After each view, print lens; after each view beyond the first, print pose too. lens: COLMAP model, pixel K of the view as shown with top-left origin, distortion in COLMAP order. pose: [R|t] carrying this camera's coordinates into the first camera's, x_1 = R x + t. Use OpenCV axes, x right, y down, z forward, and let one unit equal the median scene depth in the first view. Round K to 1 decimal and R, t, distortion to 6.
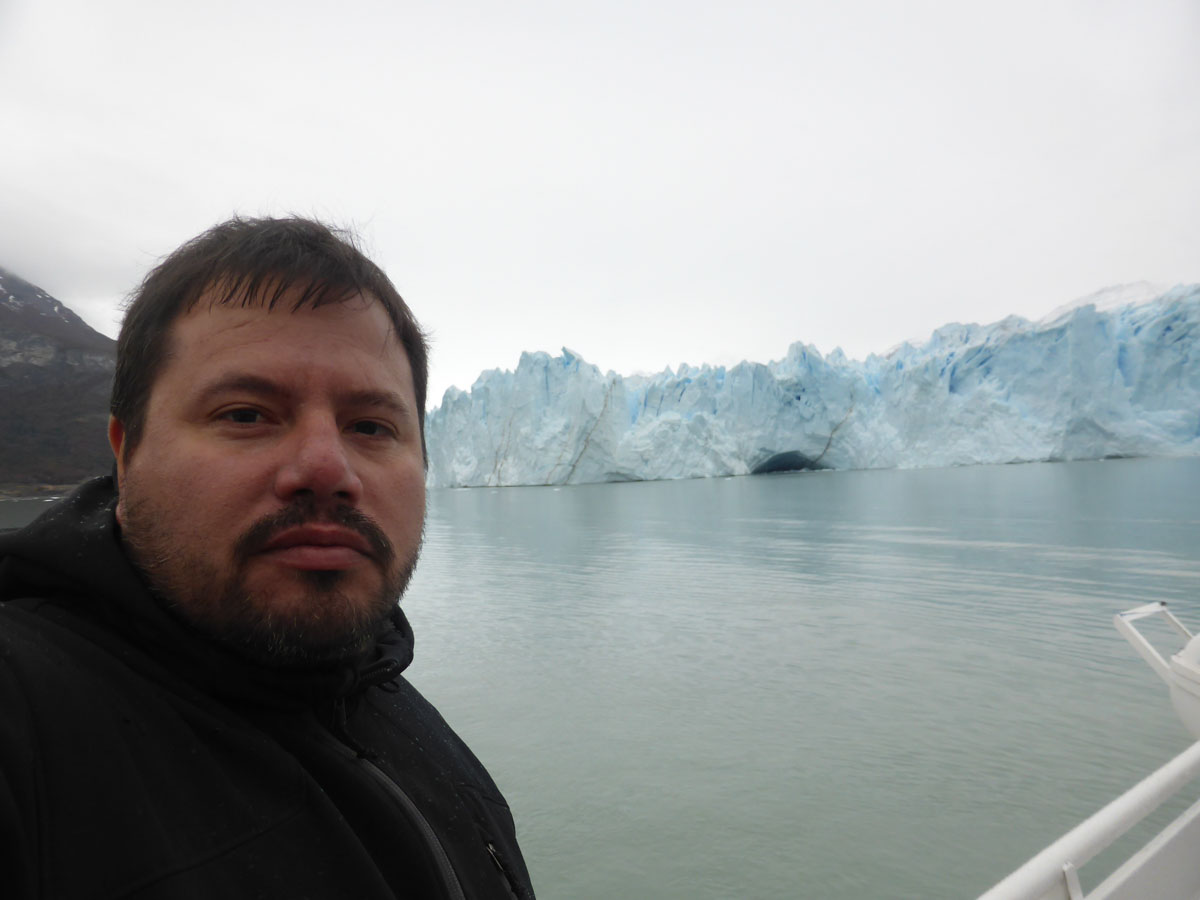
lens RADIAL K [[896.4, 0, 600.7], [0, 896.4, 470.8], [0, 0, 1]] dist [-0.073213, 0.115173]
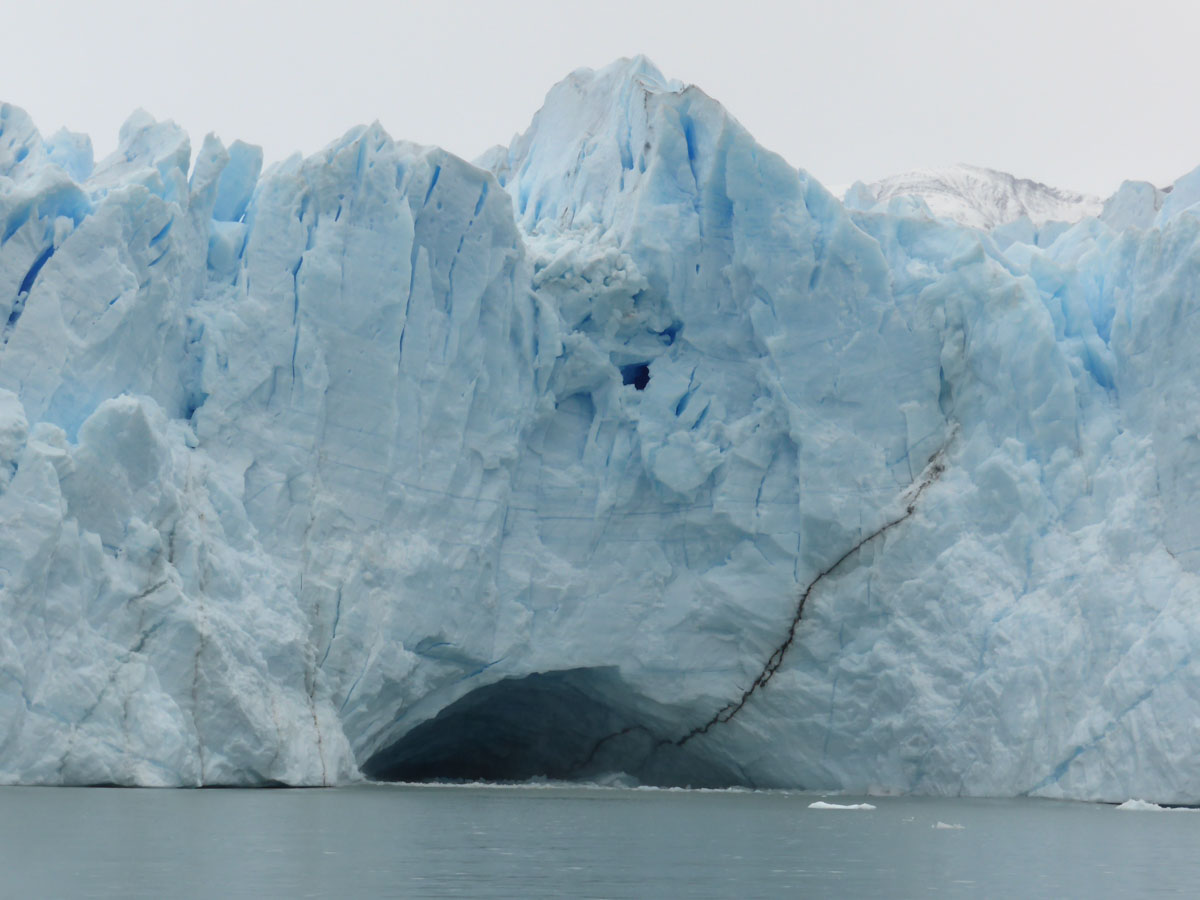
lens RADIAL K [[4650.3, 0, 600.0], [0, 4650.3, 450.0], [0, 0, 1]] dist [1.482507, -42.402812]
pose [[0.940053, 0.091902, 0.328412, -0.092885], [-0.068633, 0.994284, -0.081783, 0.010560], [-0.334051, 0.054341, 0.940987, 0.132163]]
